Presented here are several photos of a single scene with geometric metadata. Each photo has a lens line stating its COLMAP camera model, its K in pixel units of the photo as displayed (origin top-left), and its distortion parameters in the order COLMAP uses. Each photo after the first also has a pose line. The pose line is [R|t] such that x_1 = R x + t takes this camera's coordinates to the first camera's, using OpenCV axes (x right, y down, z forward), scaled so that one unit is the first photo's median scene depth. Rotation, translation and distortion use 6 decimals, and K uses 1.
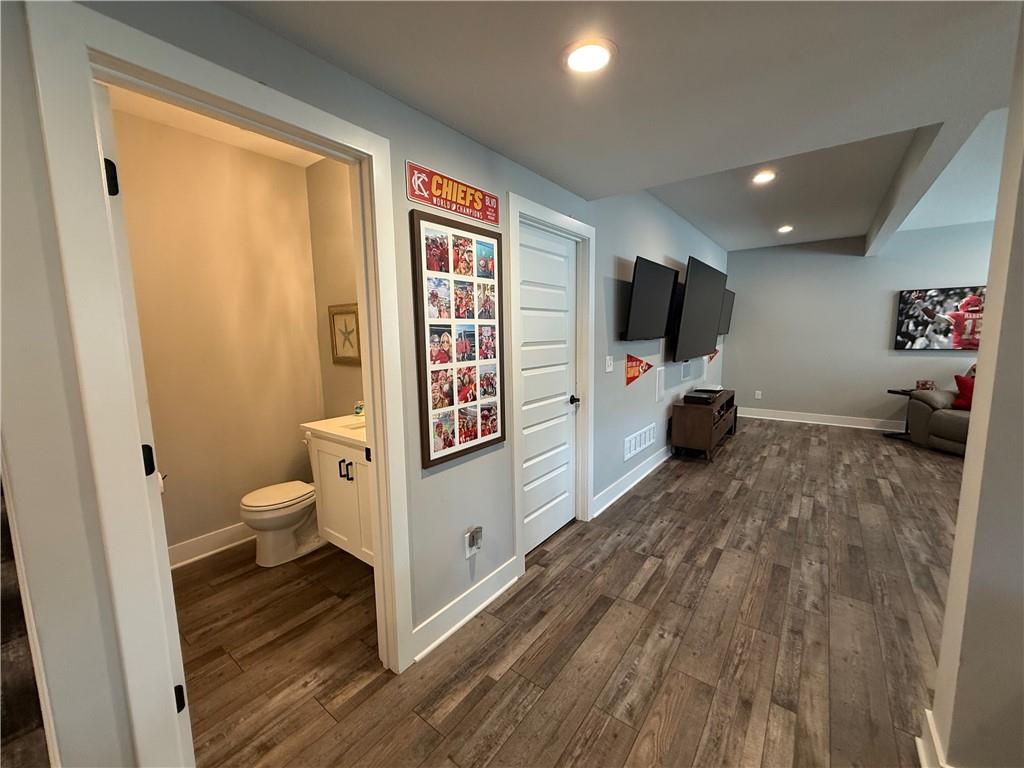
lens RADIAL K [[408.5, 0, 508.4], [0, 408.5, 383.0], [0, 0, 1]] dist [-0.000295, 0.000501]
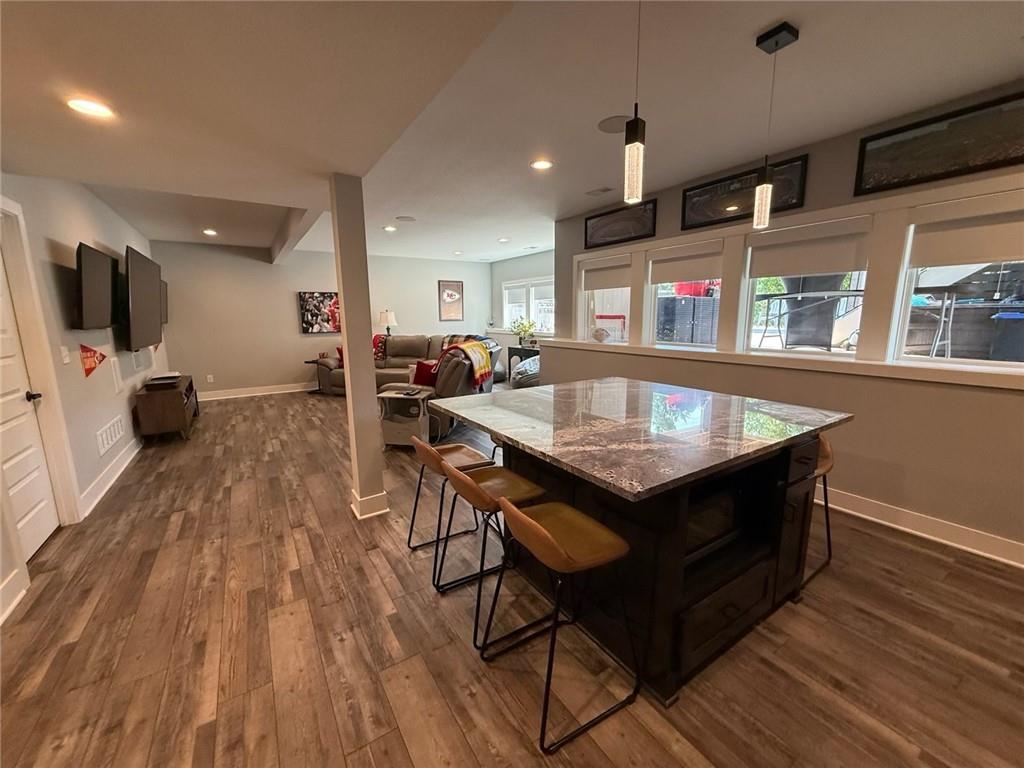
lens RADIAL K [[408.5, 0, 509.1], [0, 408.5, 385.2], [0, 0, 1]] dist [-0.000295, 0.000501]
pose [[0.333526, -0.148947, 0.930900, -0.292899], [0.122162, 0.985943, 0.113986, 0.038843], [-0.934793, 0.075704, 0.347033, -0.266211]]
